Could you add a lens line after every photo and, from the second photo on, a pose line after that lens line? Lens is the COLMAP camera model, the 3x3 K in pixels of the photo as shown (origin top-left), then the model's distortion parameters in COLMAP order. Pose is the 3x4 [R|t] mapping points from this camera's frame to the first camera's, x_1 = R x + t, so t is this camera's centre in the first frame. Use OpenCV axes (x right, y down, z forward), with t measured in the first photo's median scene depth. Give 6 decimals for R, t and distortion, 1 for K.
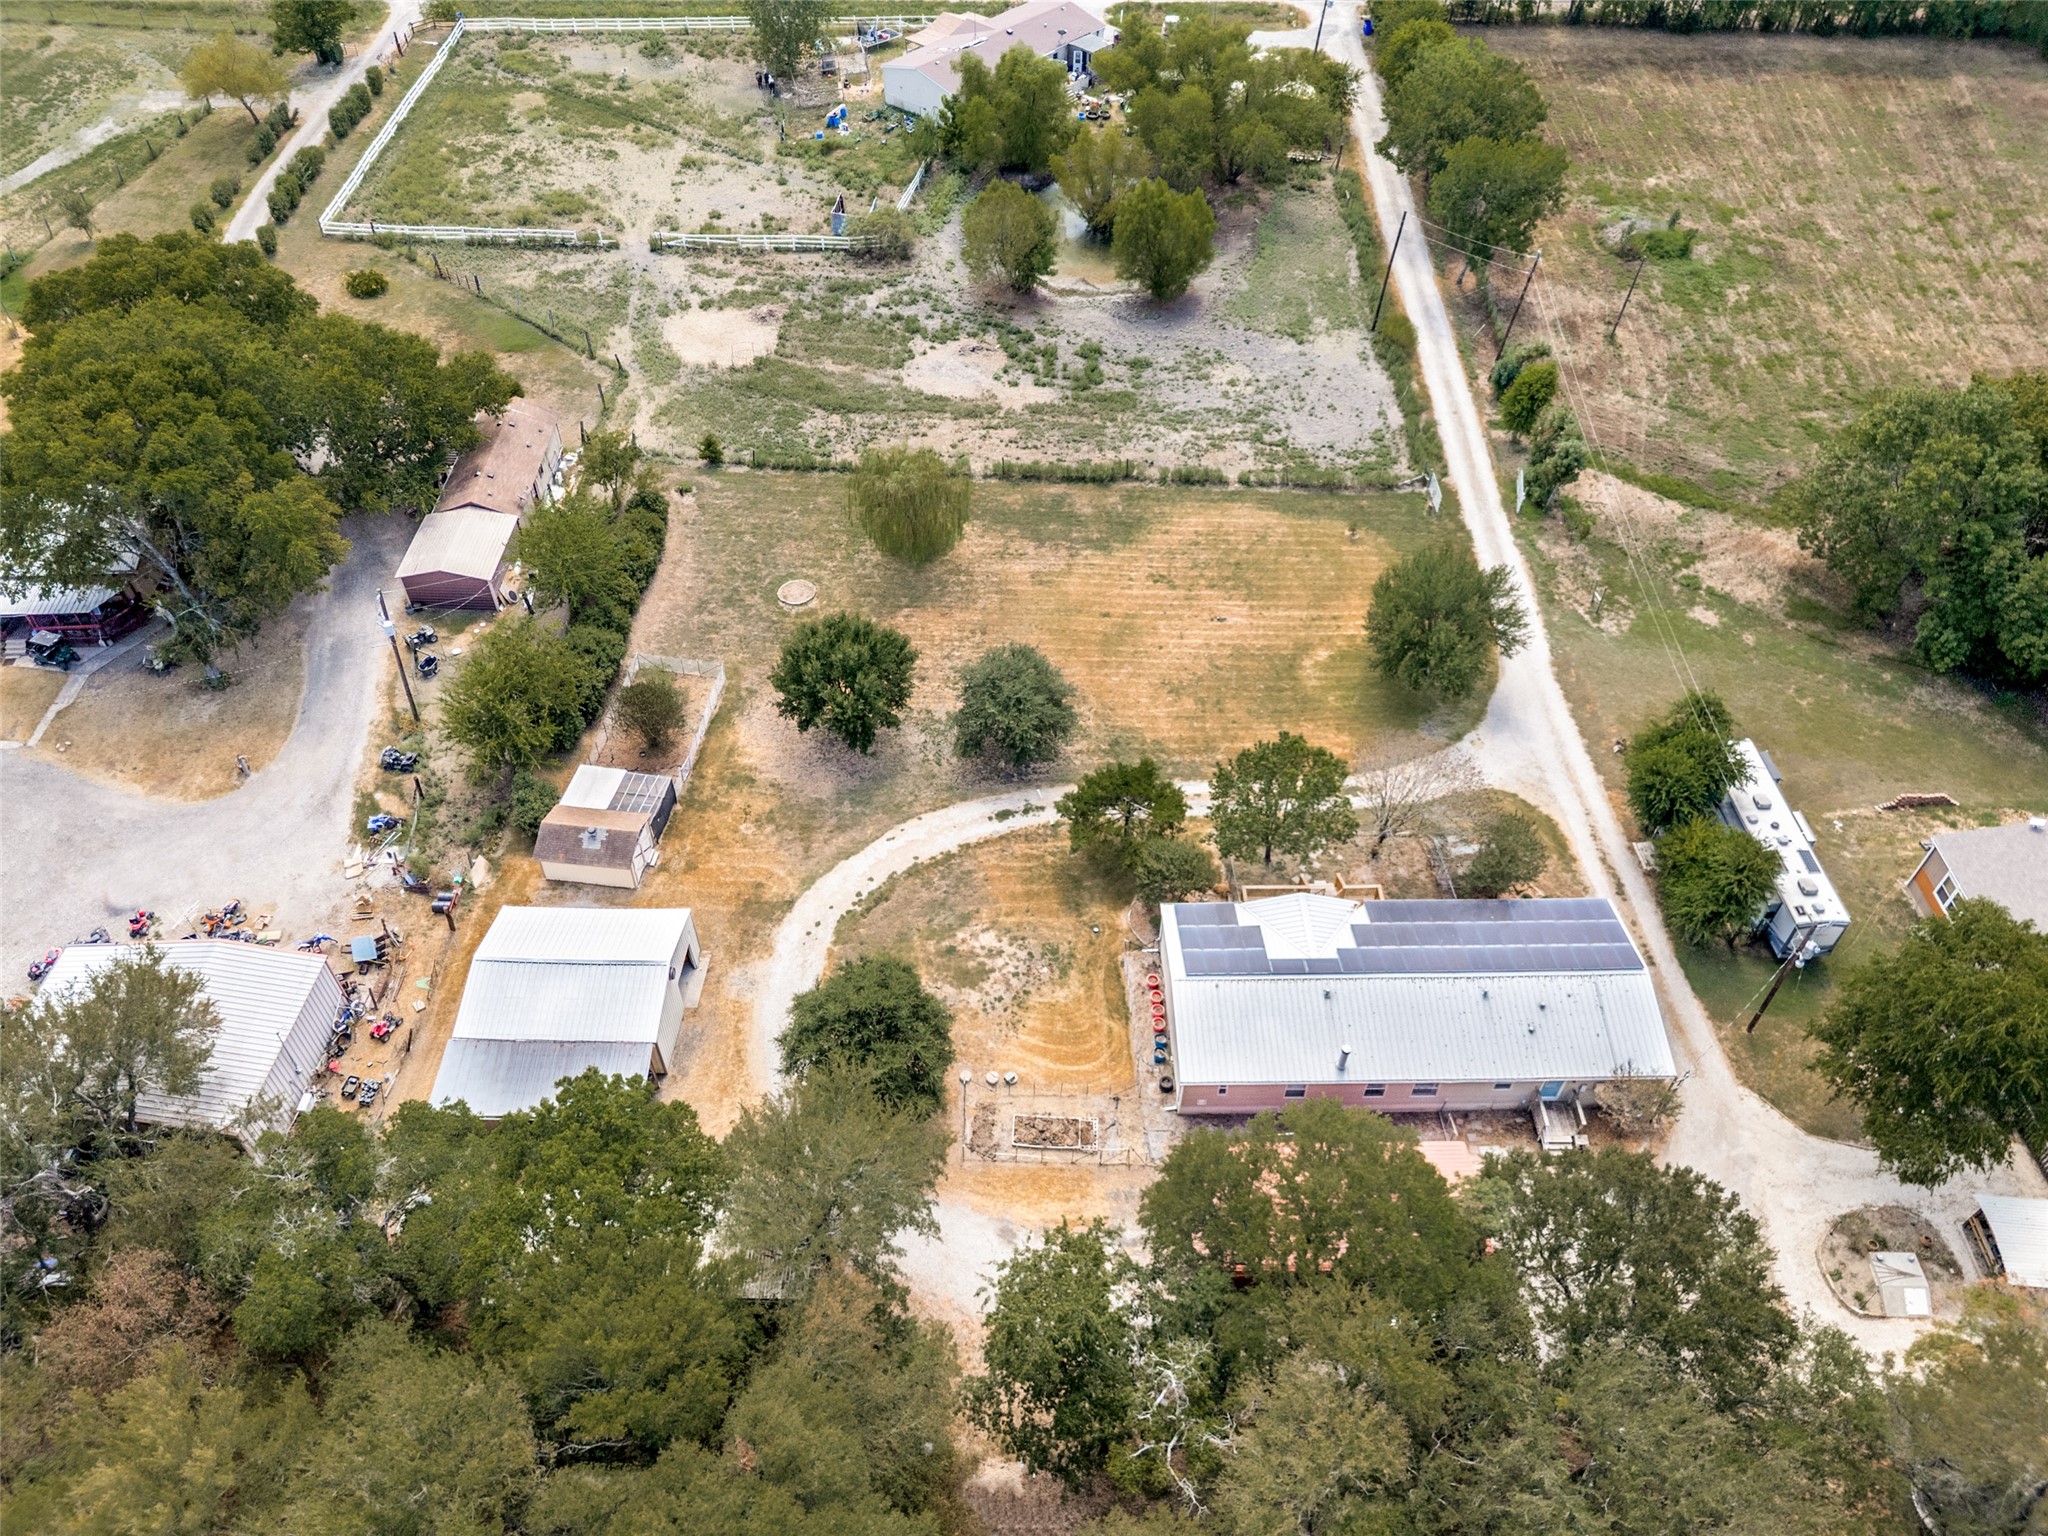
lens RADIAL K [[1446.6, 0, 1020.9], [0, 1446.6, 768.7], [0, 0, 1]] dist [0.069795, -0.071000]
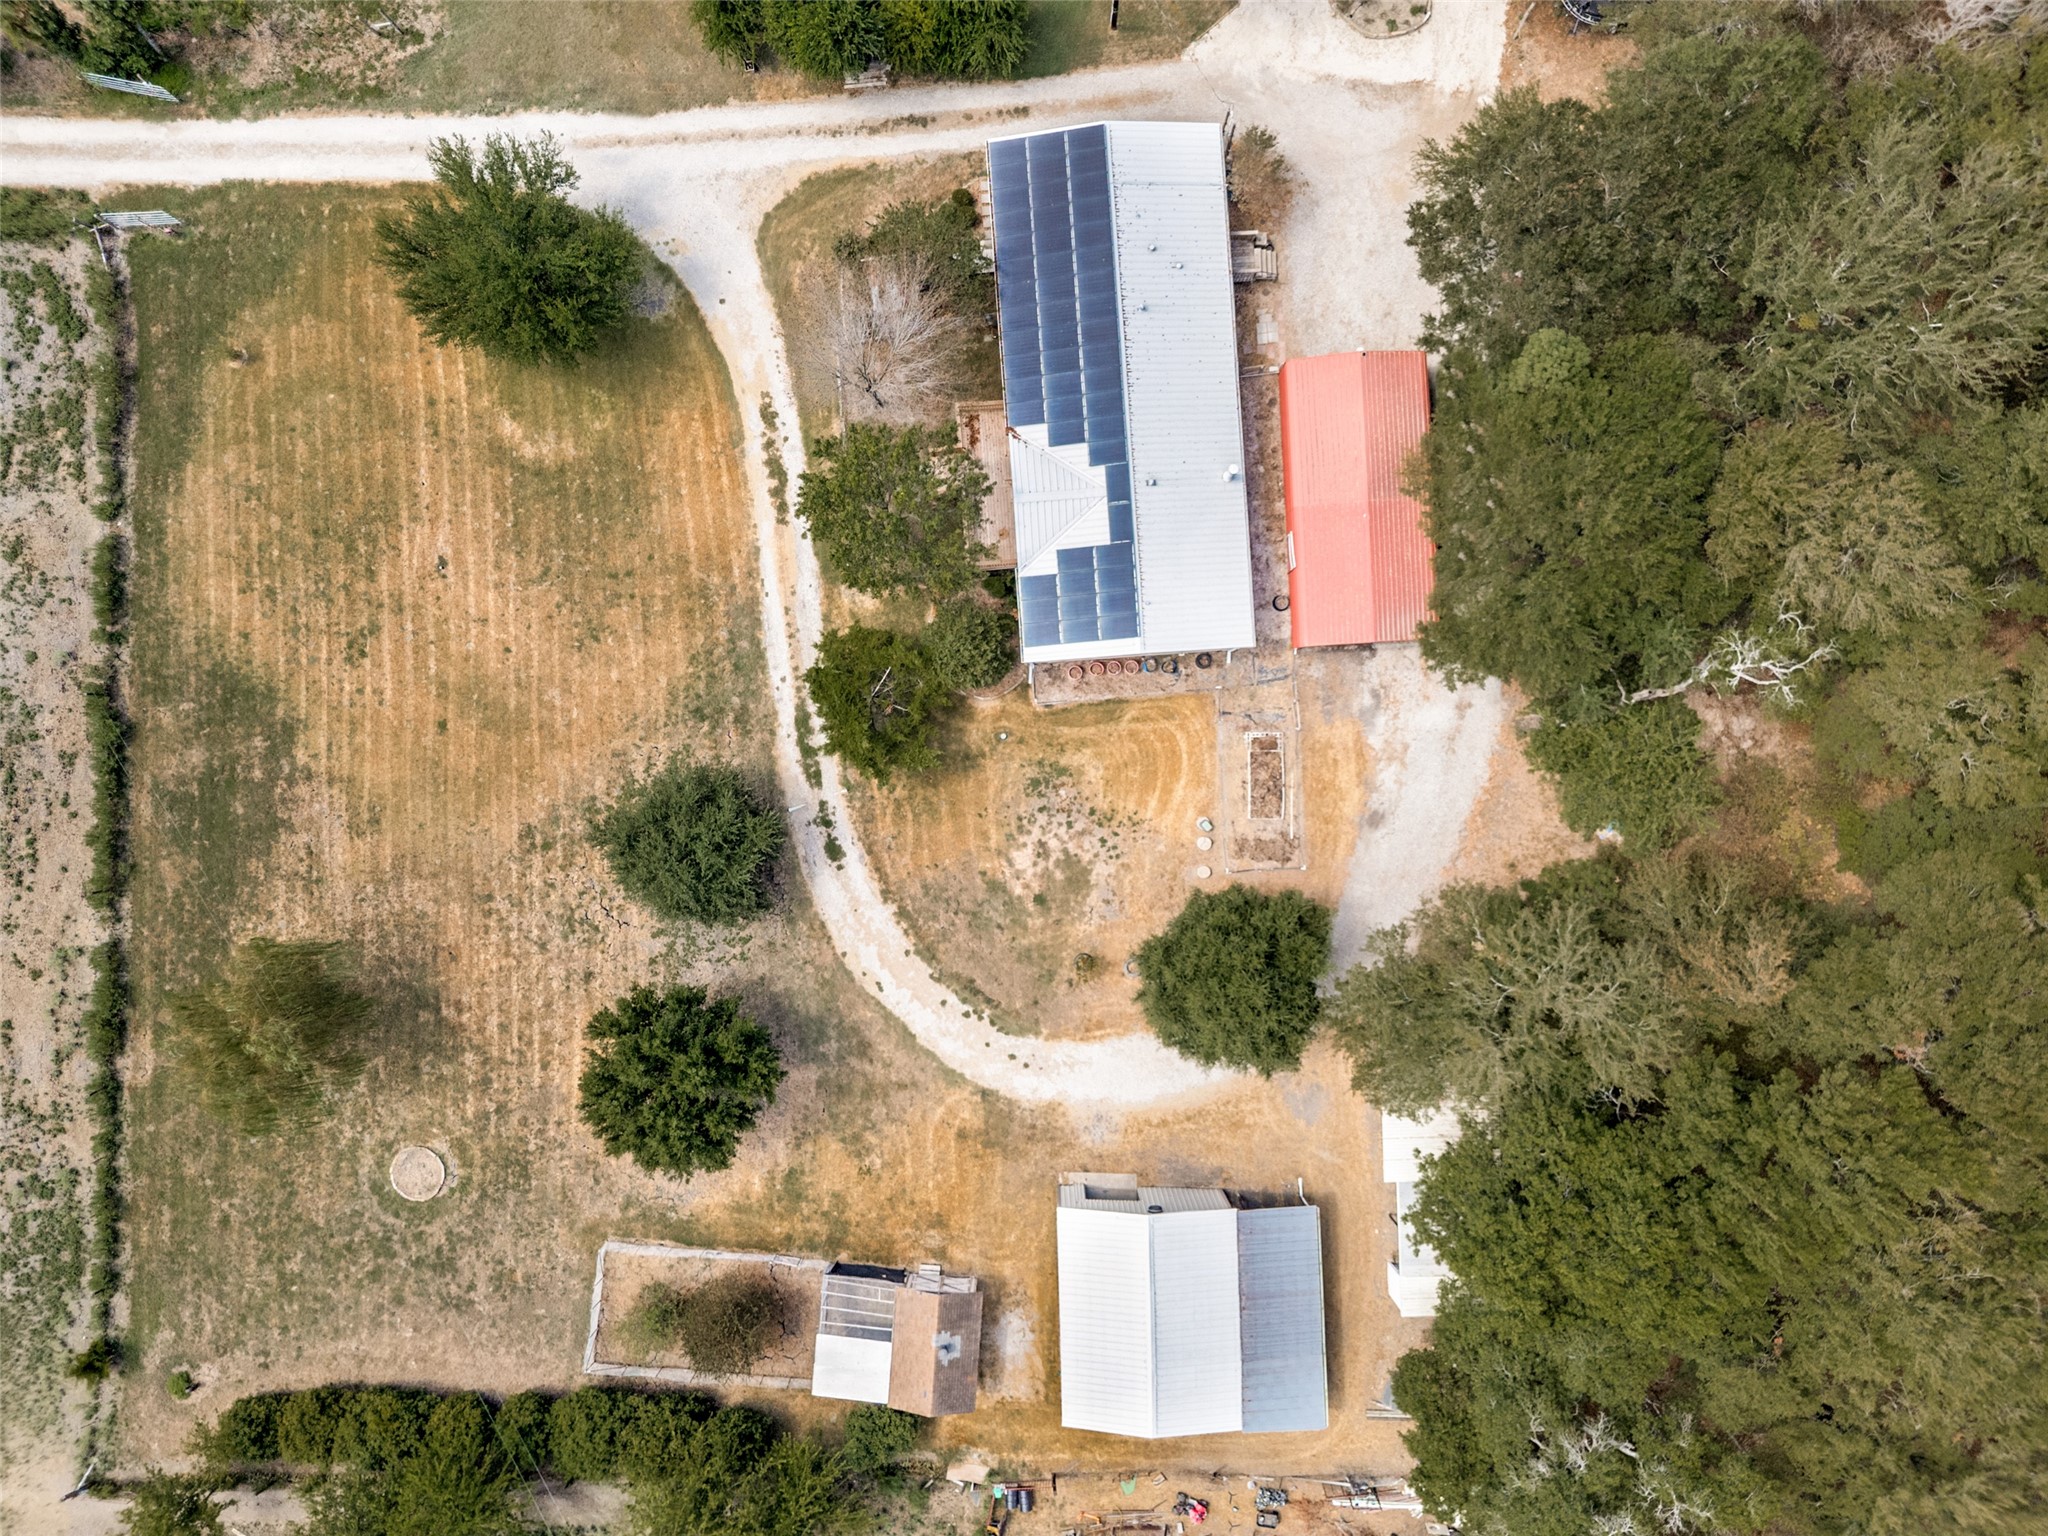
lens RADIAL K [[1446.6, 0, 1020.9], [0, 1446.6, 768.7], [0, 0, 1]] dist [0.069795, -0.071000]
pose [[-0.044756, -0.998997, 0.001082, 0.028612], [0.733046, -0.032106, 0.679421, -0.441116], [-0.678705, 0.031202, 0.733748, 0.329581]]
